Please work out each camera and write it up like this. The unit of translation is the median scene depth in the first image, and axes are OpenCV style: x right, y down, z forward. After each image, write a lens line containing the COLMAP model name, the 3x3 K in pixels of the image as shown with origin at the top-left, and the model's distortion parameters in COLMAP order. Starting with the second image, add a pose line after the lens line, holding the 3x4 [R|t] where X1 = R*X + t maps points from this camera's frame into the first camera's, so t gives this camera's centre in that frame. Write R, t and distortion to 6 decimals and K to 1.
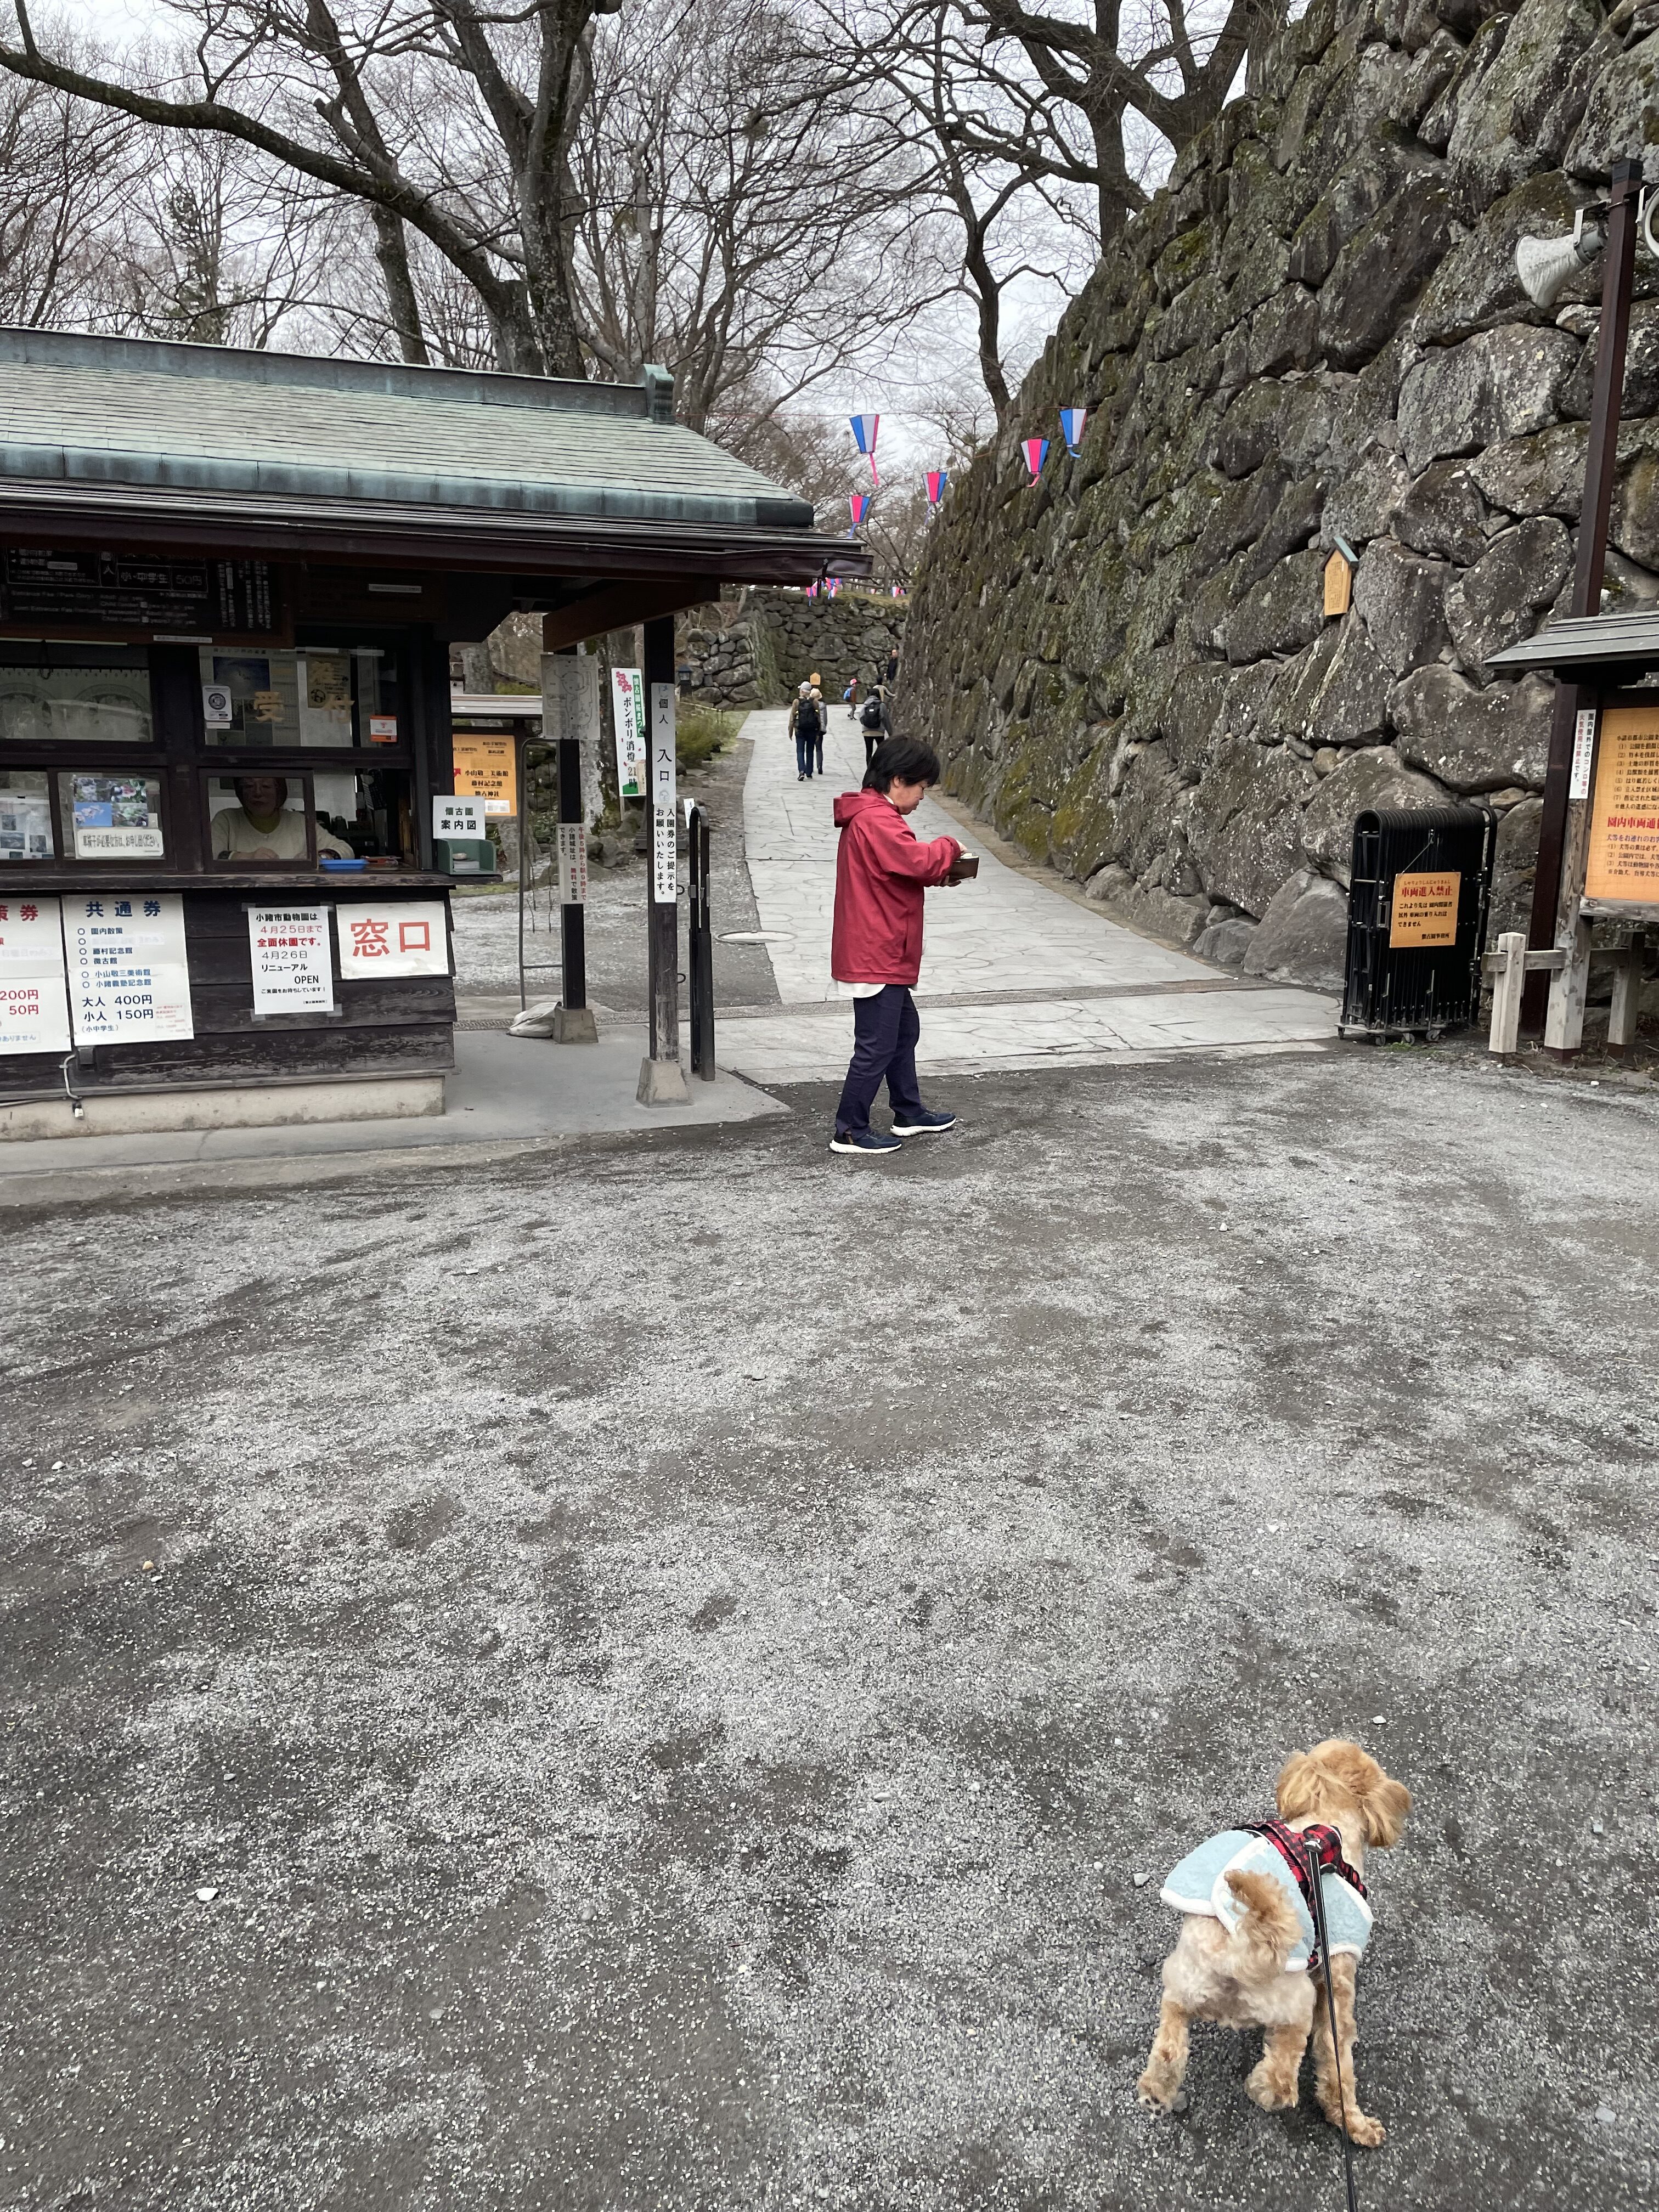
lens RADIAL K [[1664.9, 0, 826.7], [0, 1664.9, 1103.5], [0, 0, 1]] dist [0.093987, -0.112773]
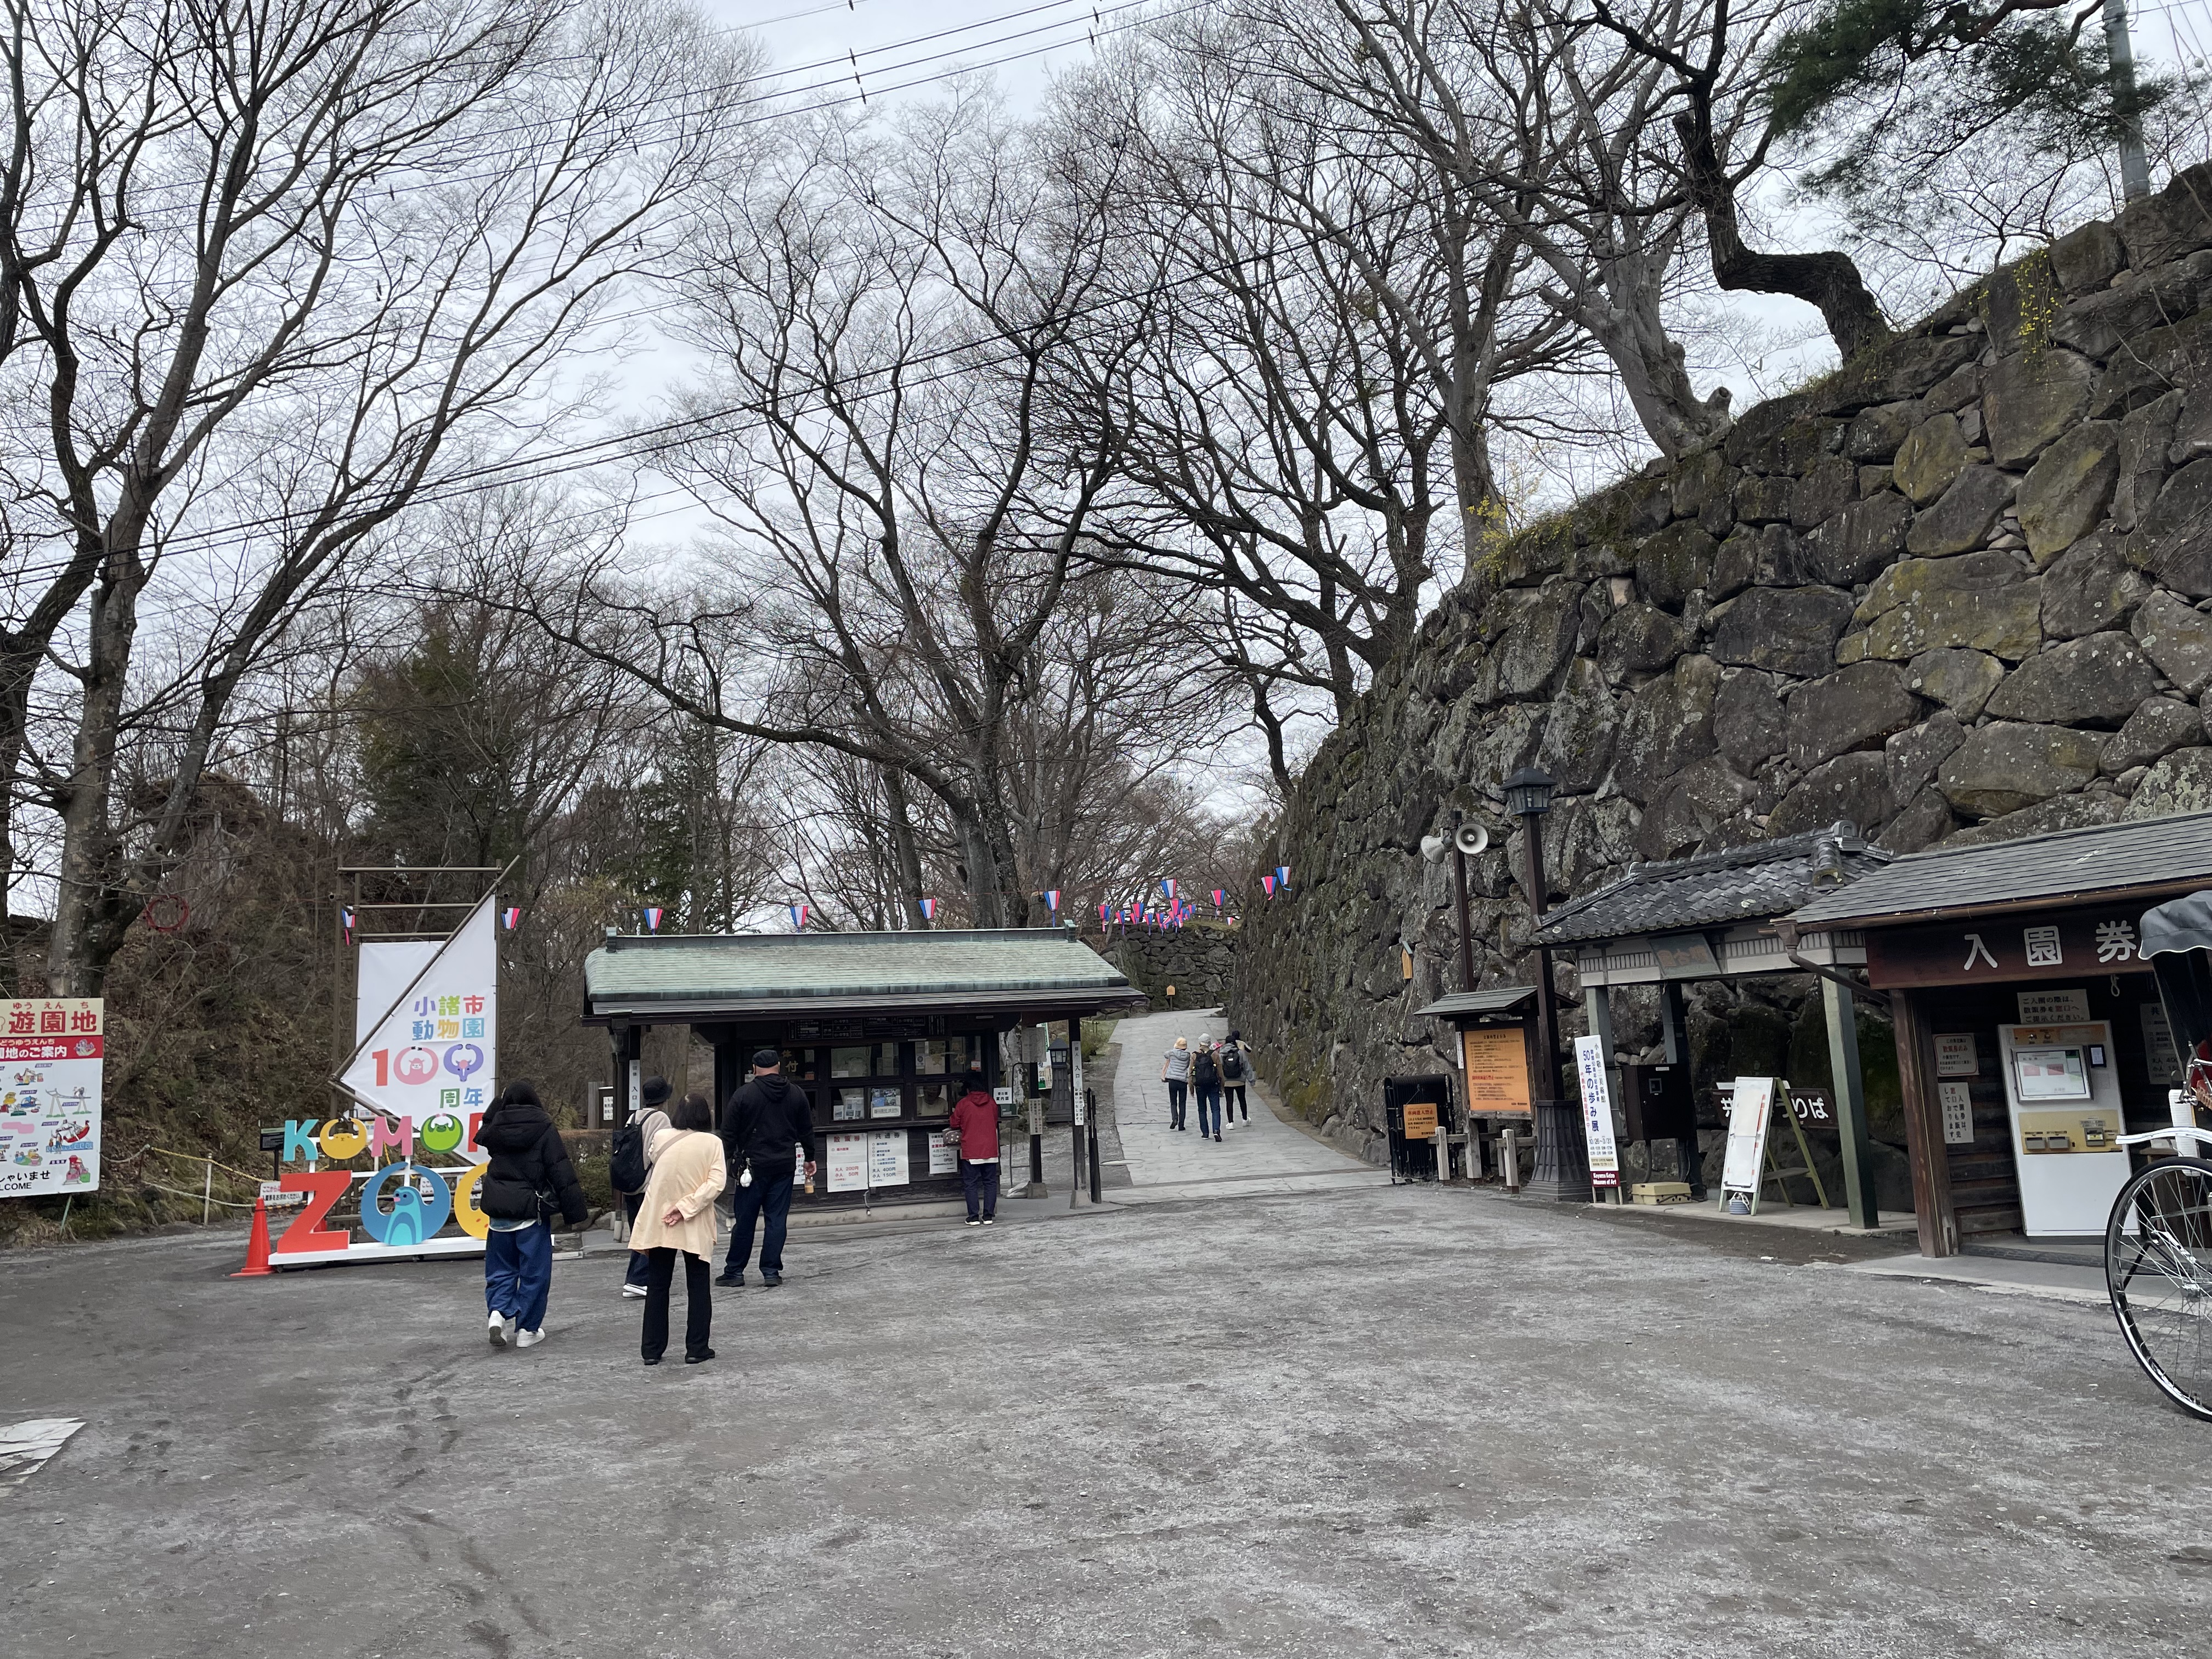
lens RADIAL K [[1664.9, 0, 1098.4], [0, 1664.9, 807.1], [0, 0, 1]] dist [0.093987, -0.112773]
pose [[0.996862, -0.059702, -0.051974, 0.057214], [0.038341, 0.938624, -0.342805, 0.181034], [0.069250, 0.339737, 0.937968, -0.943815]]
